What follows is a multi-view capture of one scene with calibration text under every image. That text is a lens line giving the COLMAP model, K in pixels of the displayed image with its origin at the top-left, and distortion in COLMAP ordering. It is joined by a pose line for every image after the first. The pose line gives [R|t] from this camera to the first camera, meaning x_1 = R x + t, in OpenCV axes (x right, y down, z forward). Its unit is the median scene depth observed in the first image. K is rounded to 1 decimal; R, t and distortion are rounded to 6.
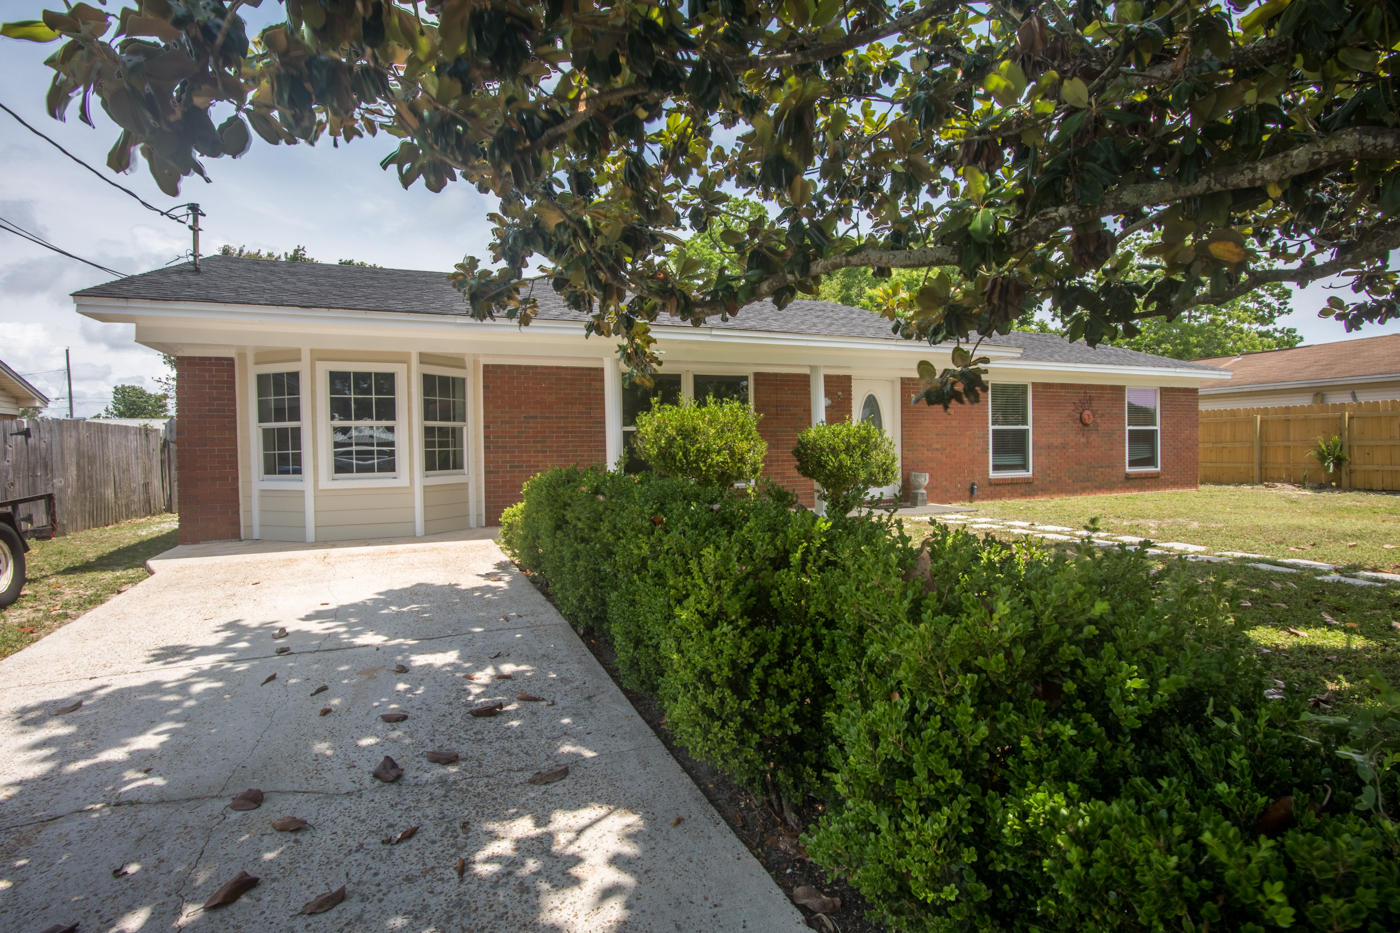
lens RADIAL K [[736.3, 0, 700.0], [0, 736.3, 466.5], [0, 0, 1]] dist [-0.016704, 0.000238]
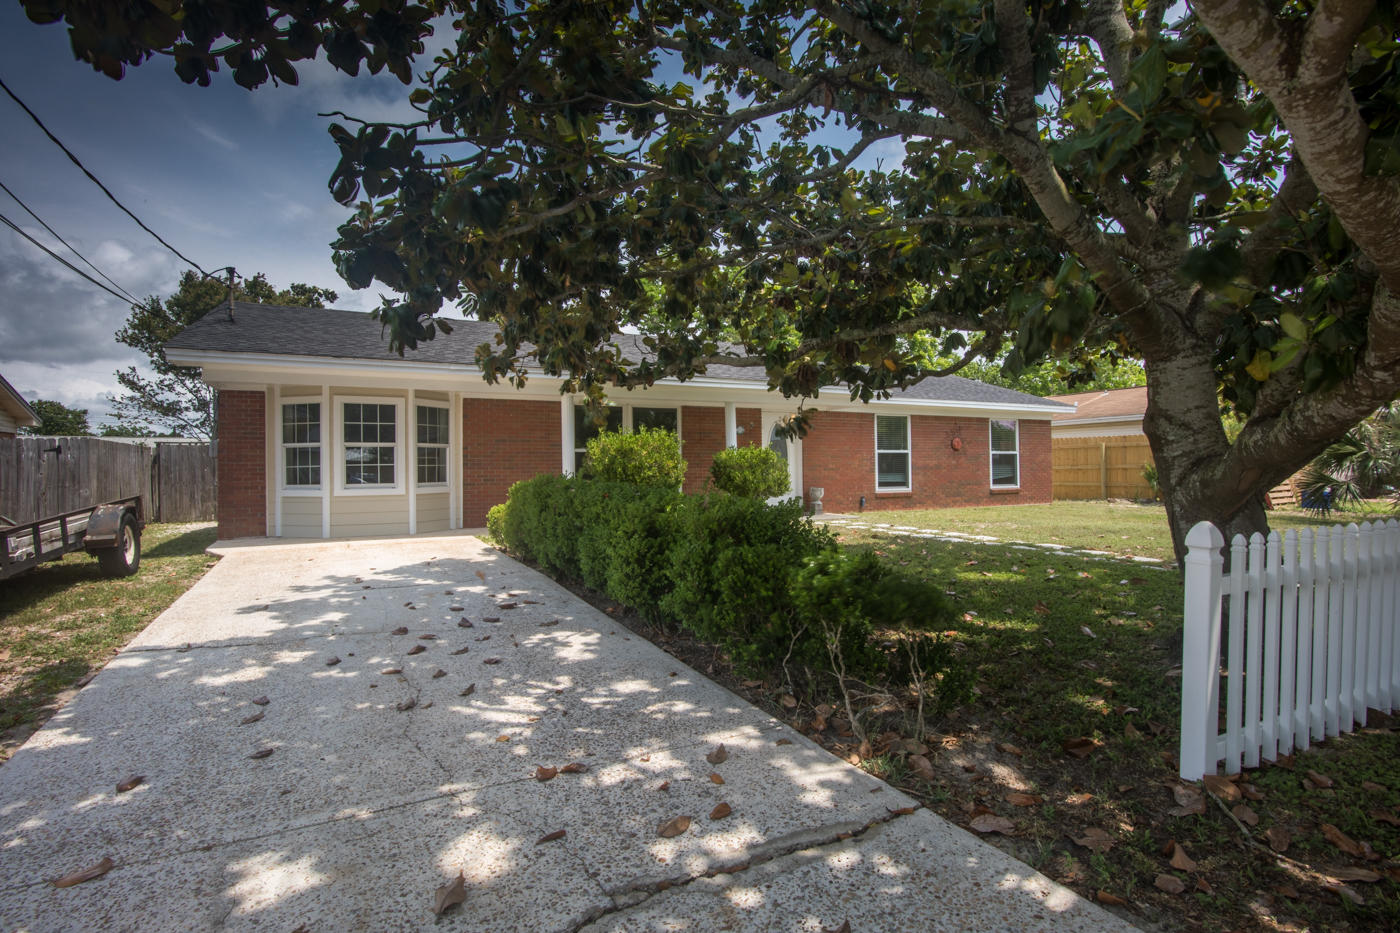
lens RADIAL K [[736.3, 0, 700.0], [0, 736.3, 466.5], [0, 0, 1]] dist [-0.016704, 0.000238]
pose [[0.997155, 0.005737, 0.075162, 0.014189], [-0.003456, 0.999531, -0.030438, 0.015372], [-0.075301, 0.030092, 0.996707, -0.295056]]
